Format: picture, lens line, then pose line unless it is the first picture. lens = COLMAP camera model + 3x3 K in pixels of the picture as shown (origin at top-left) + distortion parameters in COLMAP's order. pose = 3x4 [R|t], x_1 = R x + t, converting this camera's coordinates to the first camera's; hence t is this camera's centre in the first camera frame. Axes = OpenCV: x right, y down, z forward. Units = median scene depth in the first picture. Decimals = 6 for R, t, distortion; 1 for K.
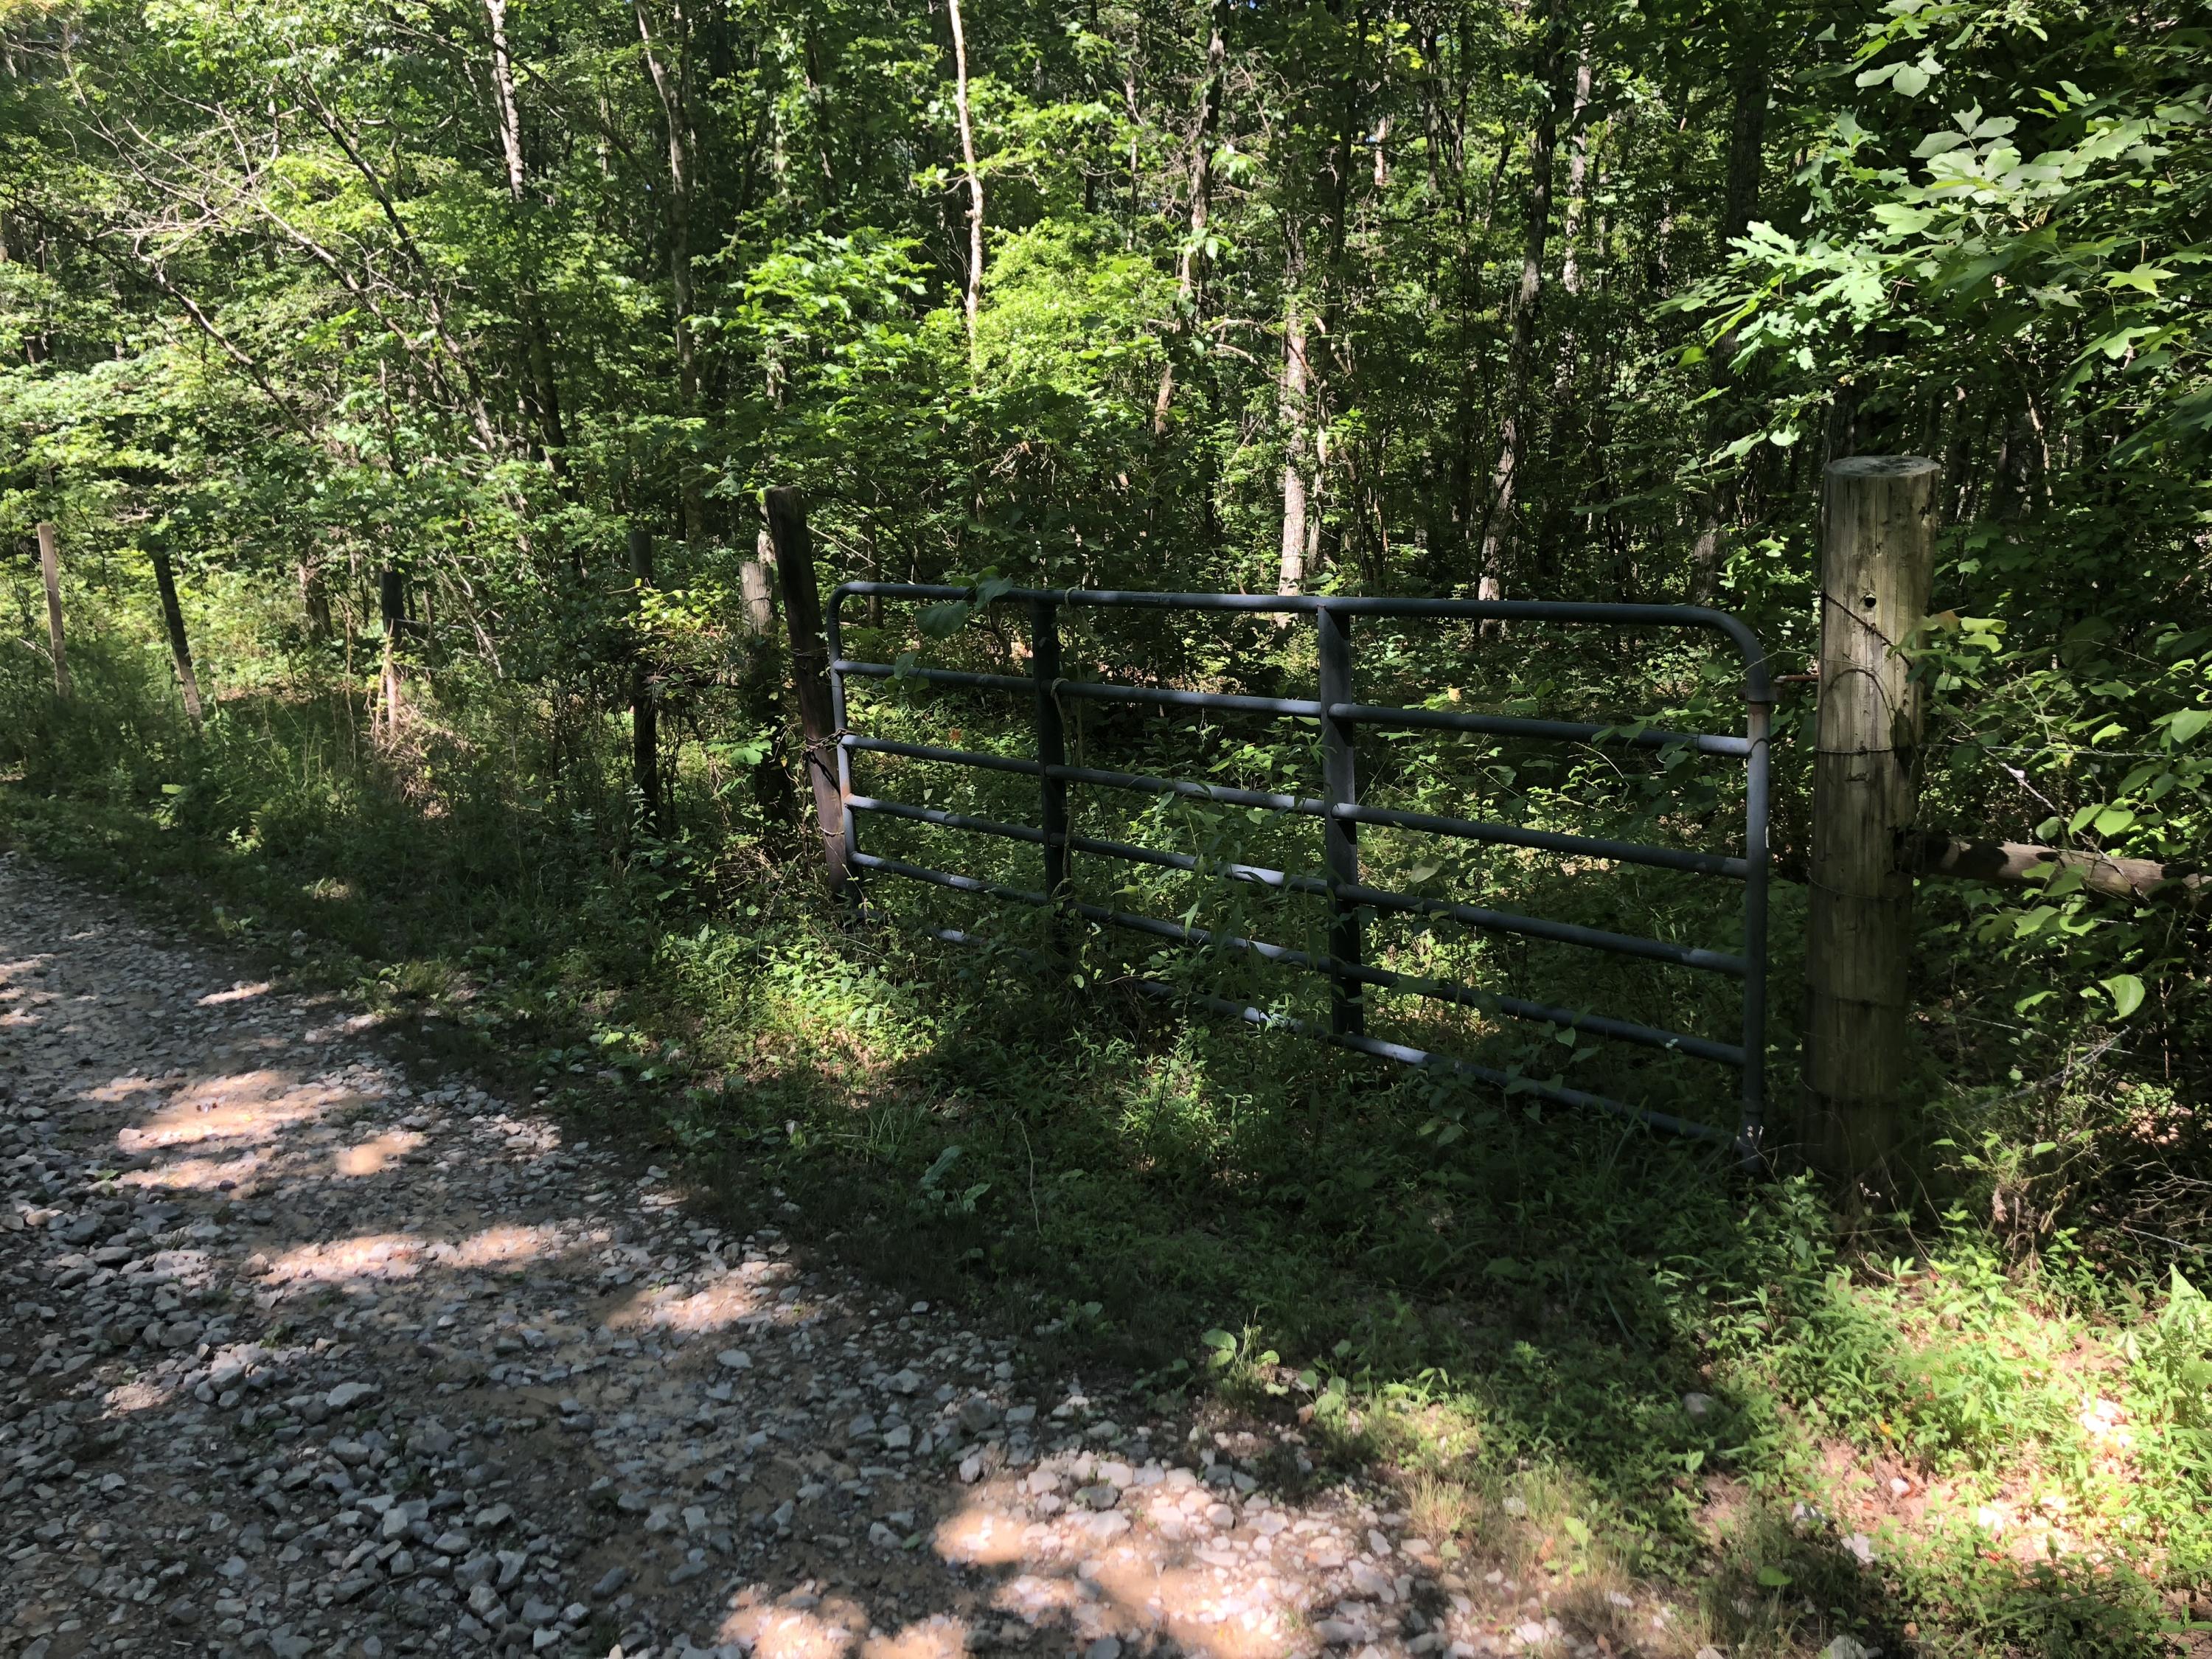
lens RADIAL K [[1802.4, 0, 1106.6], [0, 1802.4, 835.8], [0, 0, 1]] dist [0.010523, 0.005195]
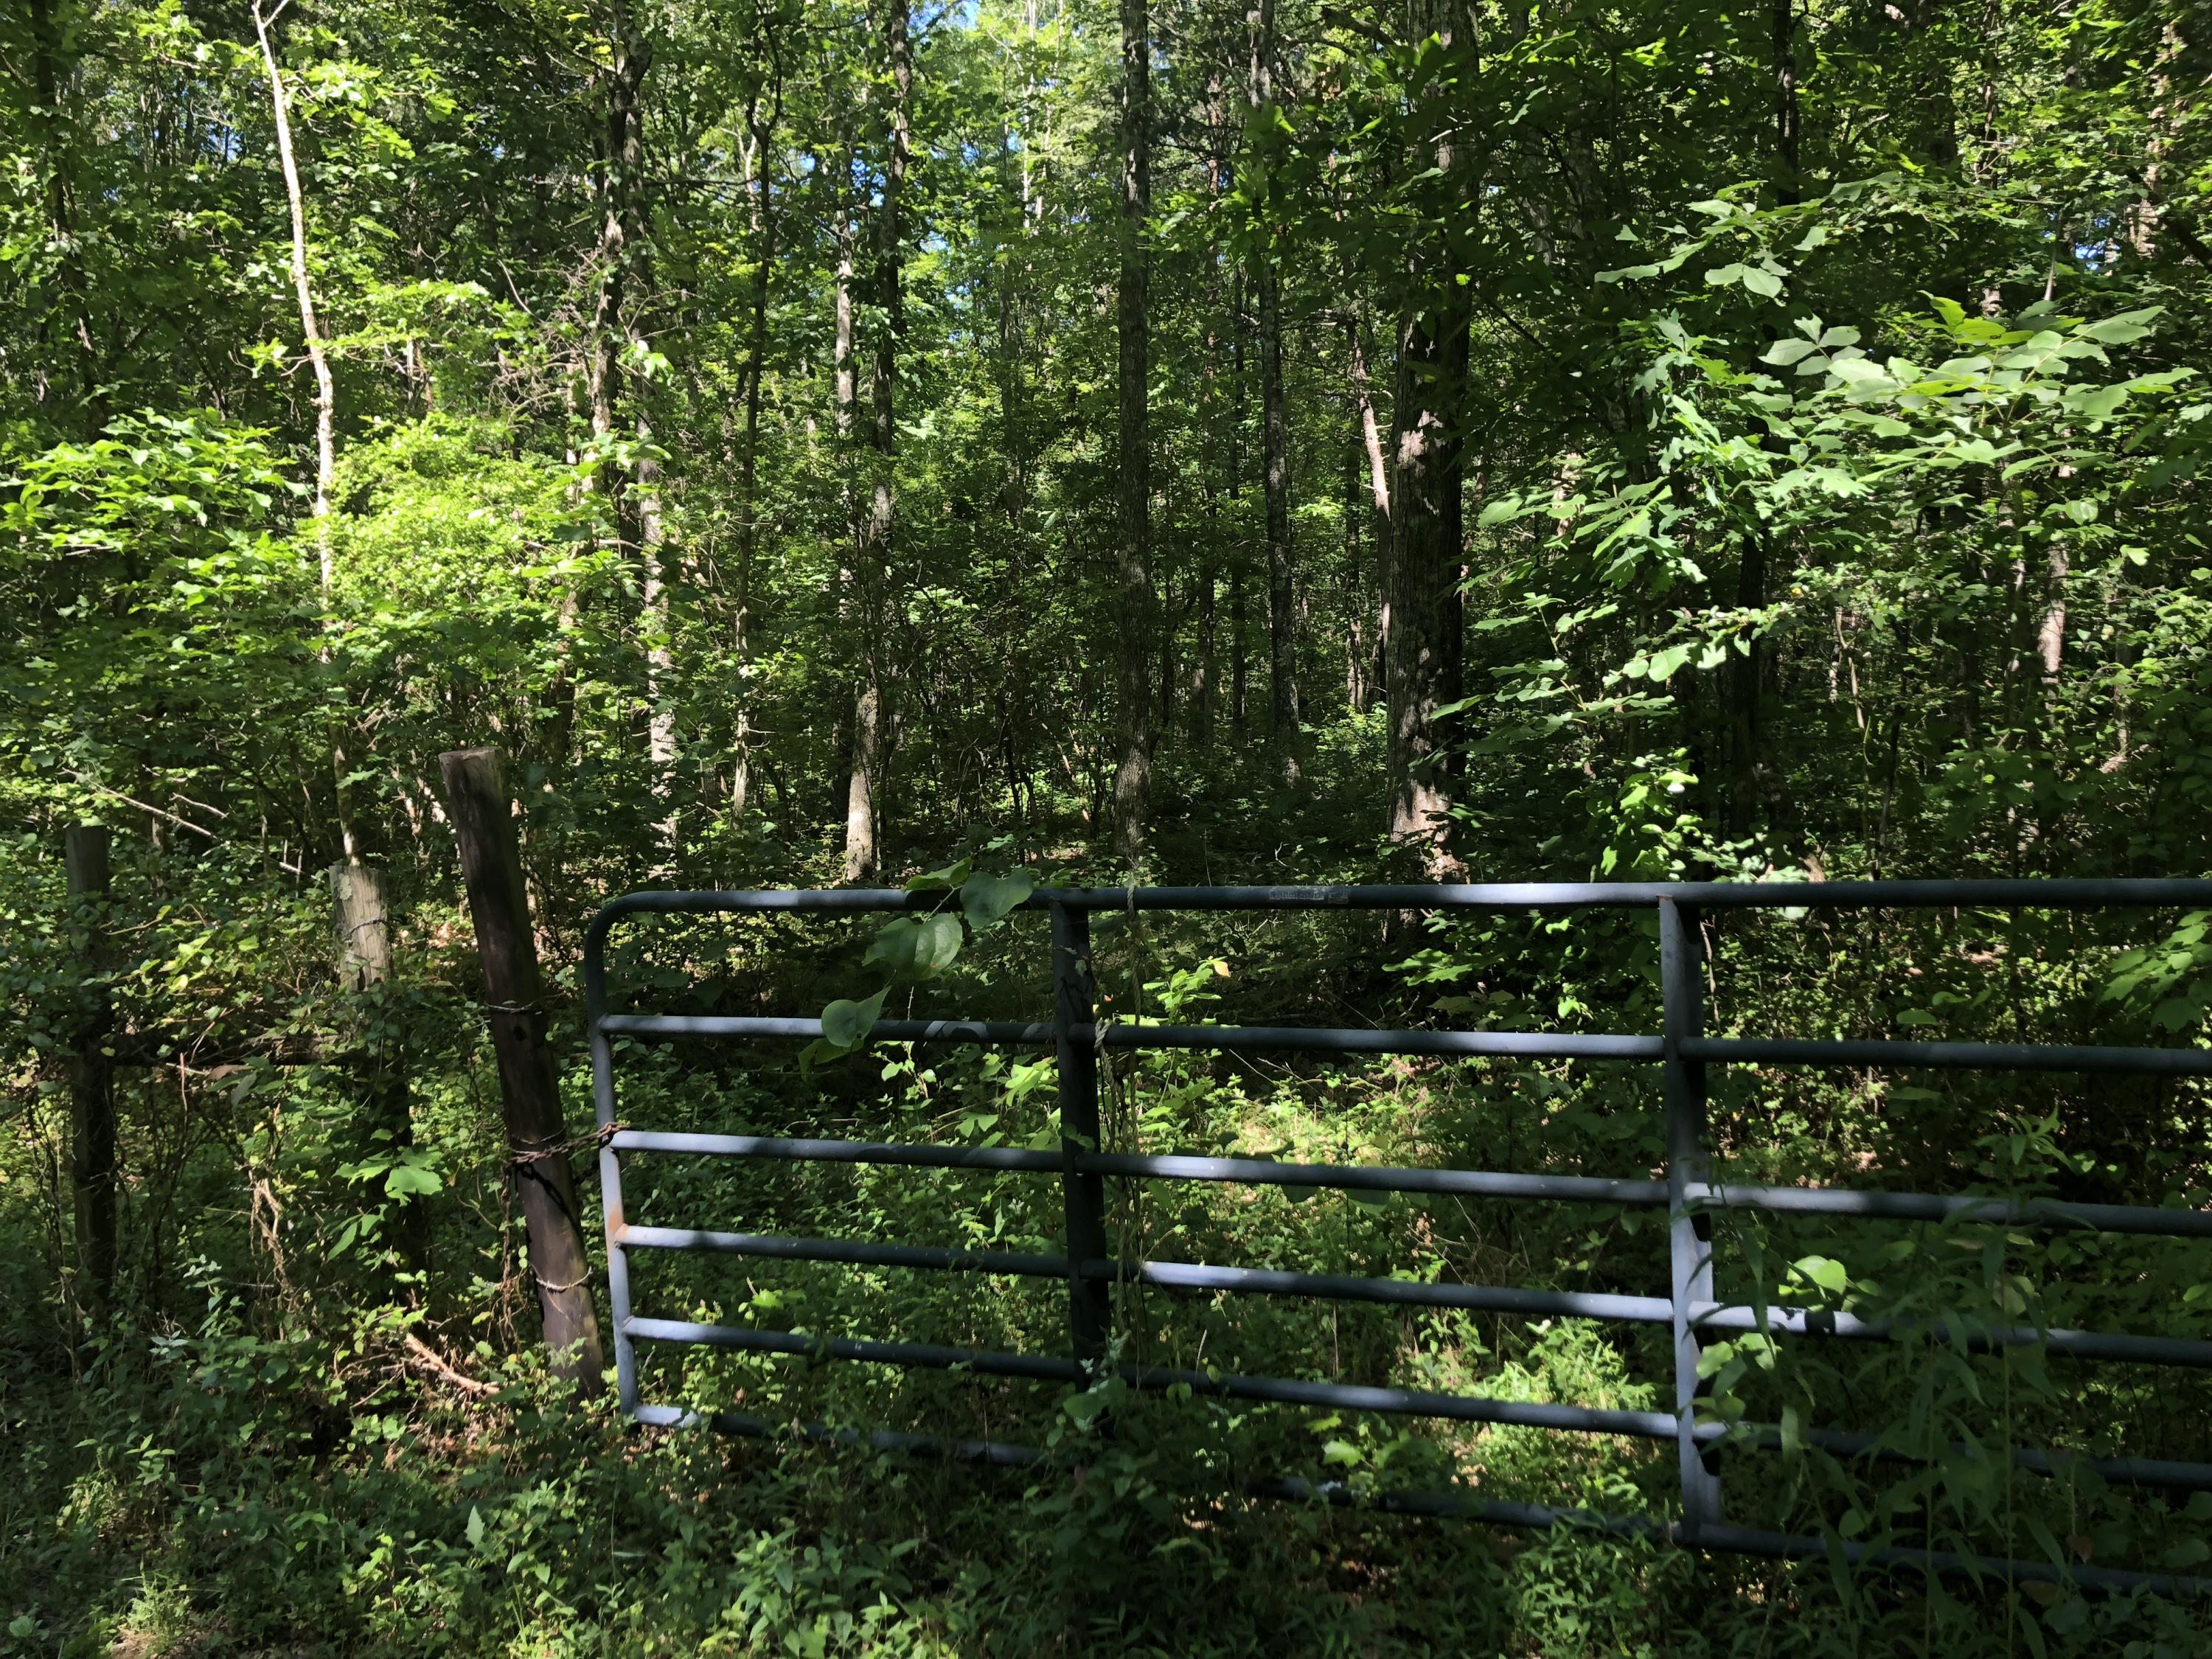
lens RADIAL K [[1802.4, 0, 1106.7], [0, 1802.4, 819.3], [0, 0, 1]] dist [0.010523, 0.005195]
pose [[0.894380, -0.051770, 0.444301, -0.132998], [0.110392, 0.988102, -0.107087, -0.039076], [-0.433471, 0.144824, 0.889454, 0.169684]]
